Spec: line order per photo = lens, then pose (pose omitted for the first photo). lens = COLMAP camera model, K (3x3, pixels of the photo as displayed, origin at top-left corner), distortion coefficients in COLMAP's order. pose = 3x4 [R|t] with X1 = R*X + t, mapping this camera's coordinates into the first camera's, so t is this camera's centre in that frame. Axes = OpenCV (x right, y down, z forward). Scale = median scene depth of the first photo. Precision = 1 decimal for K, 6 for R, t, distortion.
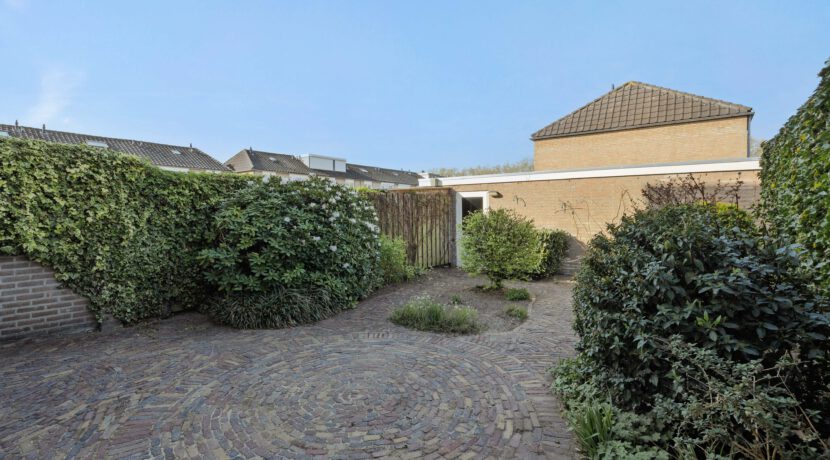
lens RADIAL K [[390.2, 0, 419.4], [0, 390.2, 218.6], [0, 0, 1]] dist [-0.002170, -0.000144]
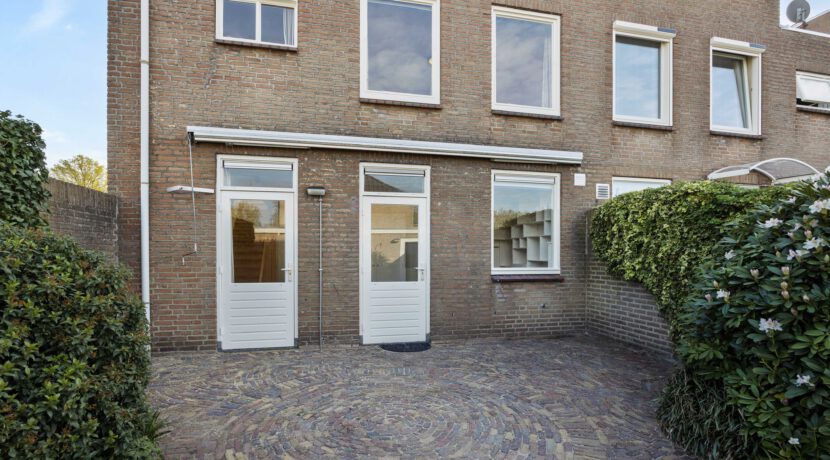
lens RADIAL K [[404.4, 0, 414.3], [0, 404.4, 266.5], [0, 0, 1]] dist [-0.015189, 0.000197]
pose [[-0.656404, 0.011813, -0.754317, 0.135906], [-0.007873, 0.999716, 0.022507, 0.004978], [0.754368, 0.020712, -0.656125, 0.397554]]
